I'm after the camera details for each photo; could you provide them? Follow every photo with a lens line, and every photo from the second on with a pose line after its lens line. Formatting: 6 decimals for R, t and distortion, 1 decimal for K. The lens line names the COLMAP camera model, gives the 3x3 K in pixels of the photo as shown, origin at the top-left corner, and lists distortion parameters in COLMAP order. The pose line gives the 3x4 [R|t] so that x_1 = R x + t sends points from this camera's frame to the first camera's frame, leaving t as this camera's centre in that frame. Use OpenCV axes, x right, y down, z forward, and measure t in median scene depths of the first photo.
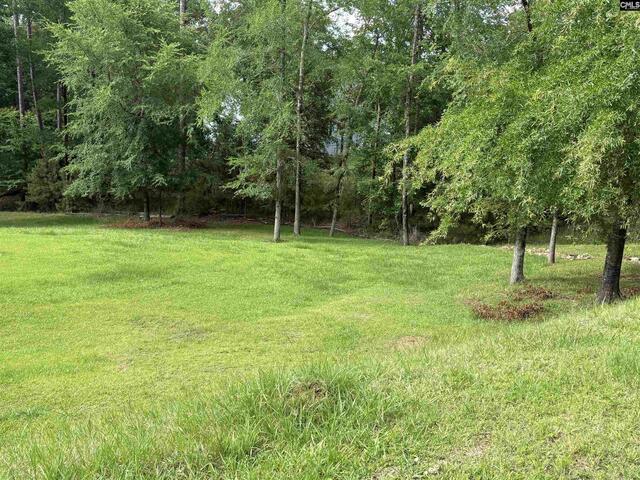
lens RADIAL K [[671.3, 0, 320.0], [0, 671.3, 240.0], [0, 0, 1]] dist [0.008383, -0.022696]
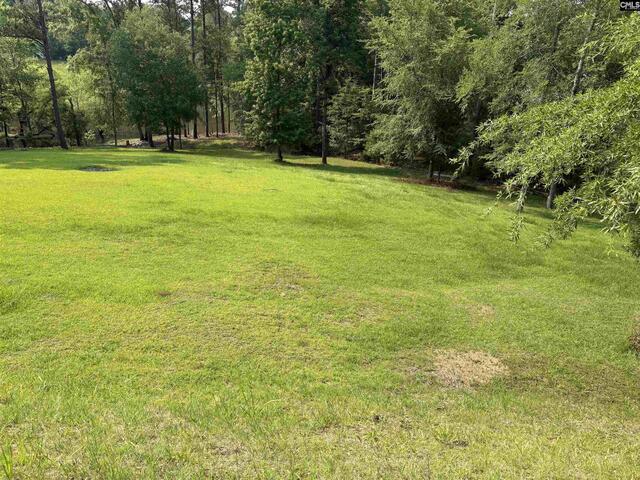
lens RADIAL K [[481.8, 0, 320.0], [0, 481.8, 240.0], [0, 0, 1]] dist [-0.002781, -0.000457]
pose [[0.819437, 0.190105, -0.540725, 0.098700], [-0.133060, 0.980716, 0.143151, -0.020968], [0.557511, -0.045354, 0.828930, 0.152983]]
